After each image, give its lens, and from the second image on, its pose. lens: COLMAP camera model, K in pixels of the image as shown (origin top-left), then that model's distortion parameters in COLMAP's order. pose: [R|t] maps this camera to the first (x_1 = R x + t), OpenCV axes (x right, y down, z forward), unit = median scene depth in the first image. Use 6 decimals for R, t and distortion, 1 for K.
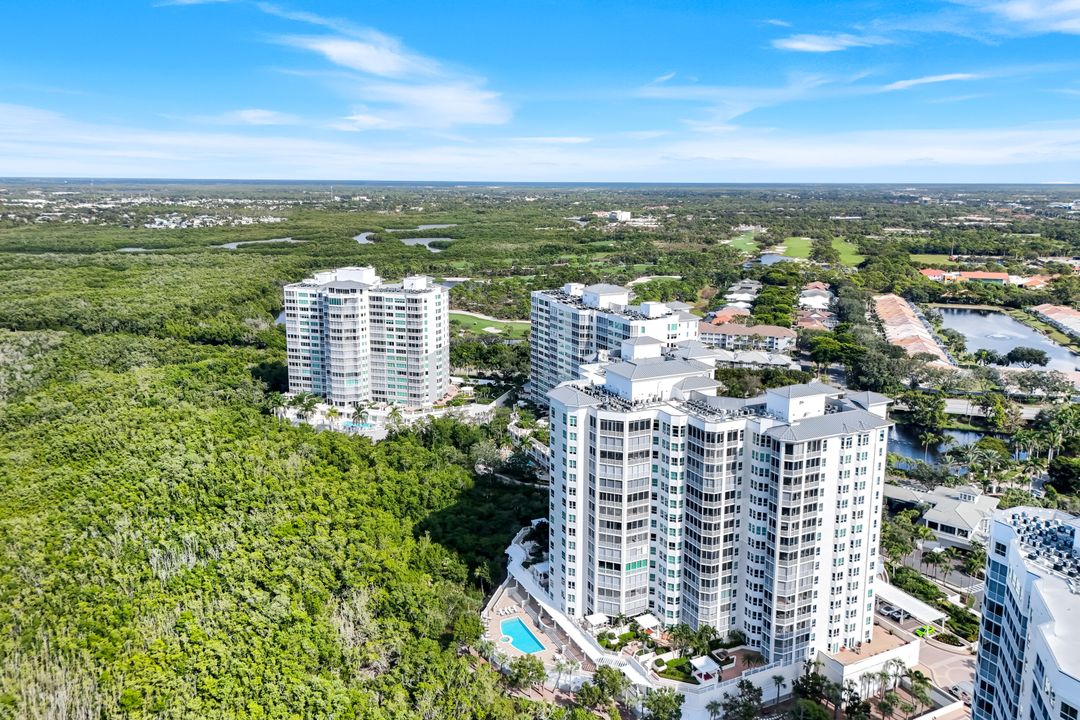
lens RADIAL K [[794.5, 0, 543.0], [0, 794.5, 332.1], [0, 0, 1]] dist [0.078049, -0.077320]
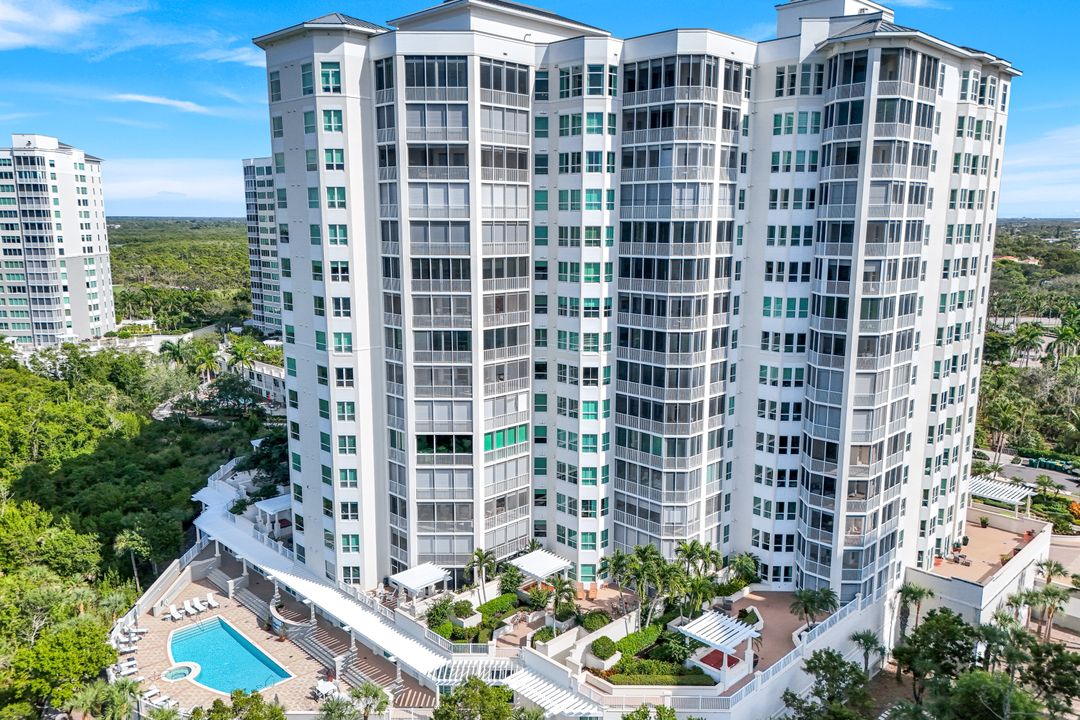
lens RADIAL K [[808.3, 0, 540.0], [0, 808.3, 360.0], [0, 0, 1]] dist [0.088683, -0.077519]
pose [[0.950302, -0.056833, 0.306099, 0.004916], [0.057717, 0.998314, 0.006170, 0.251119], [-0.305934, 0.011804, 0.951980, 0.592551]]
